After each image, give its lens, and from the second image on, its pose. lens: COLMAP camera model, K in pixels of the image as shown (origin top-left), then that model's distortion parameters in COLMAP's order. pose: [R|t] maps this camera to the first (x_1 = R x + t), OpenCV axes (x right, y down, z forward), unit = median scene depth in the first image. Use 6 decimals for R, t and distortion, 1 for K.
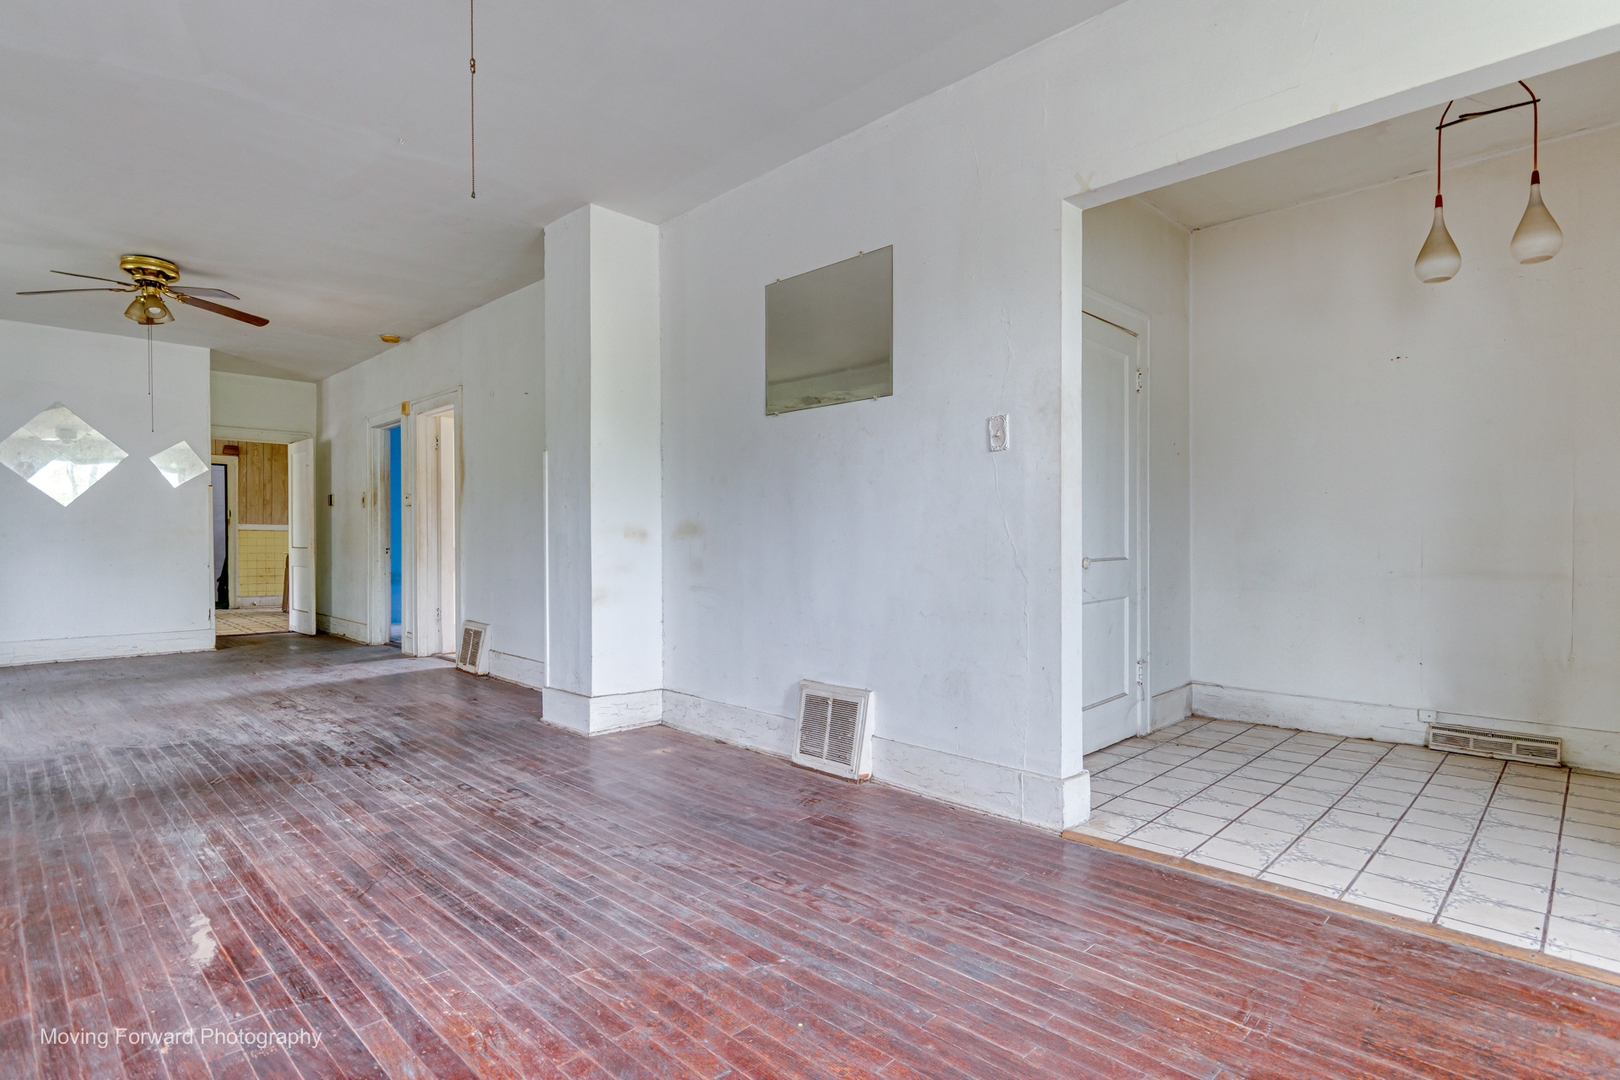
lens RADIAL K [[808.9, 0, 807.1], [0, 808.9, 547.3], [0, 0, 1]] dist [0.003599, -0.003243]
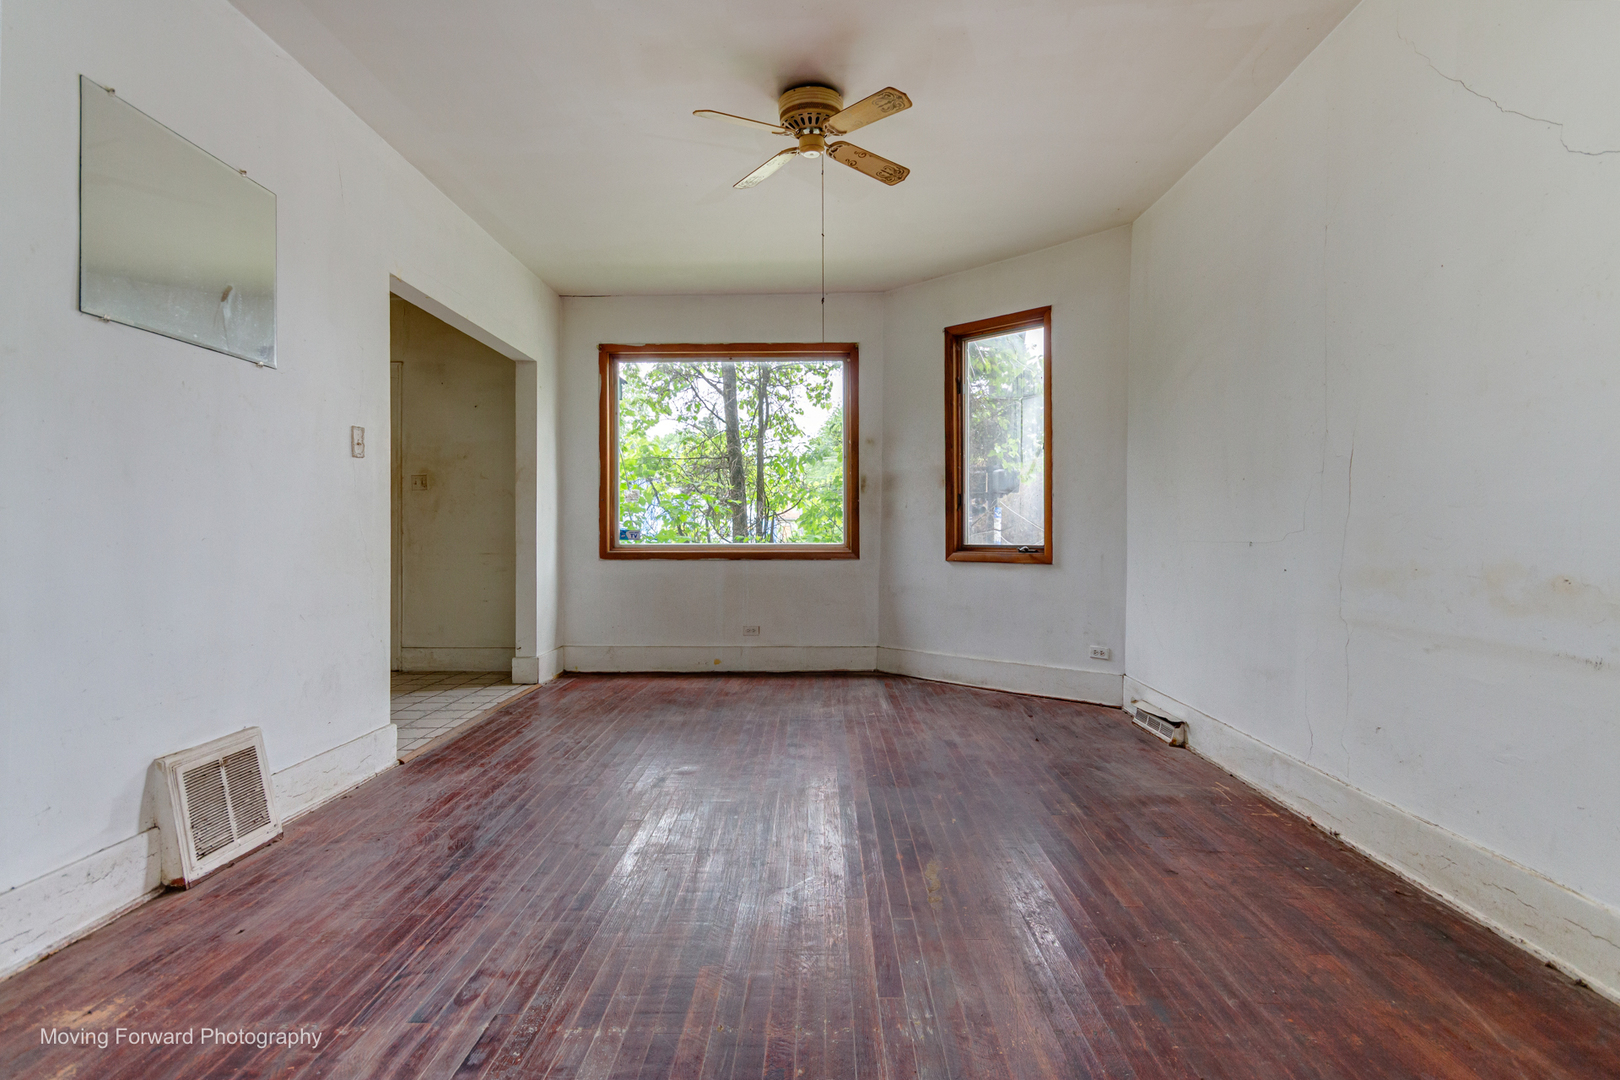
lens RADIAL K [[751.1, 0, 804.7], [0, 751.1, 531.2], [0, 0, 1]] dist [0.003329, 0.000080]
pose [[-0.674695, 0.001948, 0.738094, -1.061702], [0.007346, 0.999965, 0.004076, -0.018596], [-0.738060, 0.008173, -0.674686, 1.390766]]
